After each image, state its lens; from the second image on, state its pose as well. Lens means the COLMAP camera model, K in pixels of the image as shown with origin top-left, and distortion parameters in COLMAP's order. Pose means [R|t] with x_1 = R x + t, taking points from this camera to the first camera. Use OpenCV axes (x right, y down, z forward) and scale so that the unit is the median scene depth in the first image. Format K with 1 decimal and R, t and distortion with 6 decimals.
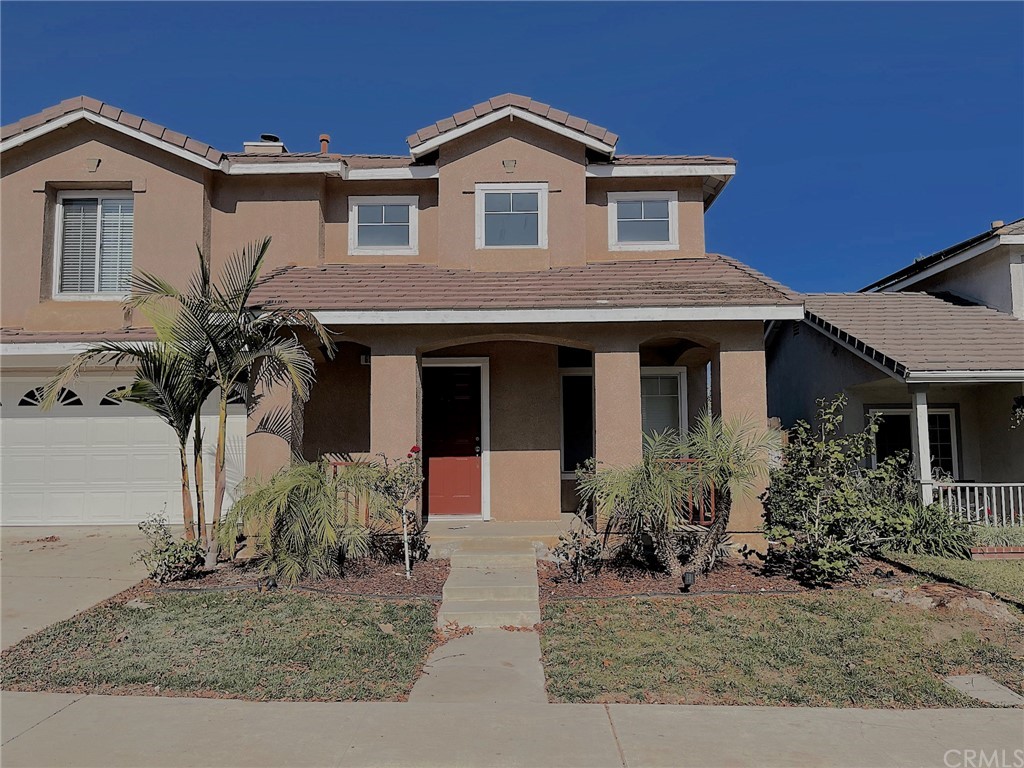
lens RADIAL K [[744.3, 0, 512.7], [0, 744.3, 461.6], [0, 0, 1]] dist [0.011446, -0.002893]
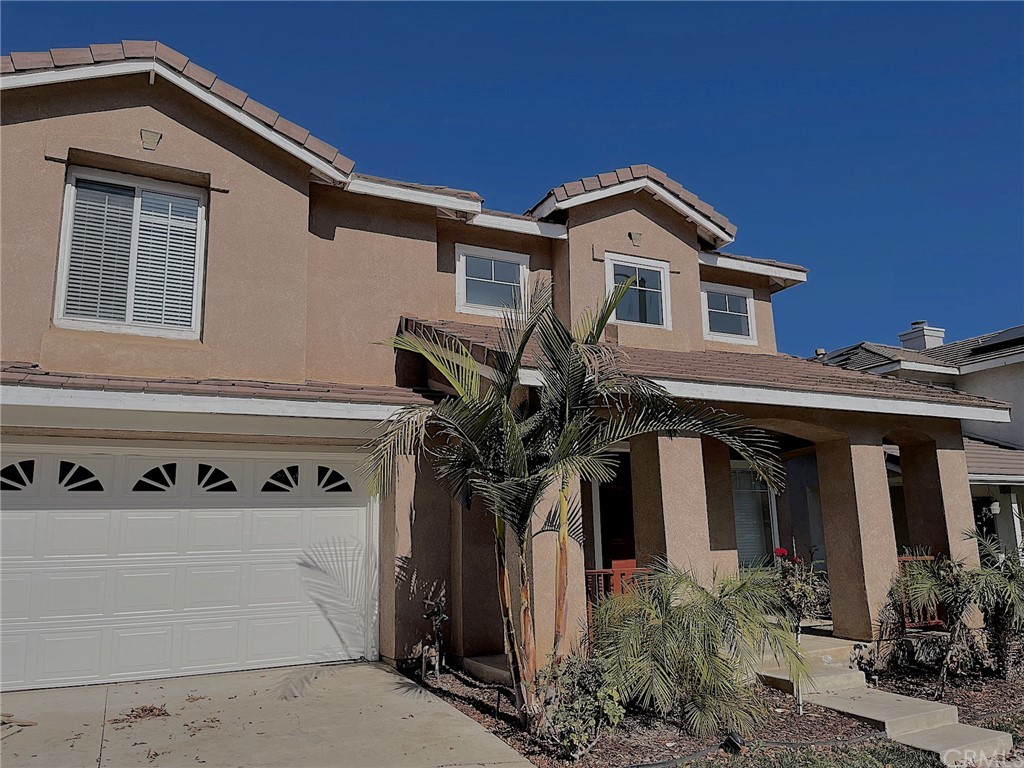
lens RADIAL K [[744.3, 0, 512.7], [0, 744.3, 461.6], [0, 0, 1]] dist [0.011446, -0.002893]
pose [[0.901311, 0.032478, 0.431953, -0.530755], [0.019595, 0.993108, -0.115556, -0.019426], [-0.432729, 0.112616, 0.894462, 0.271274]]
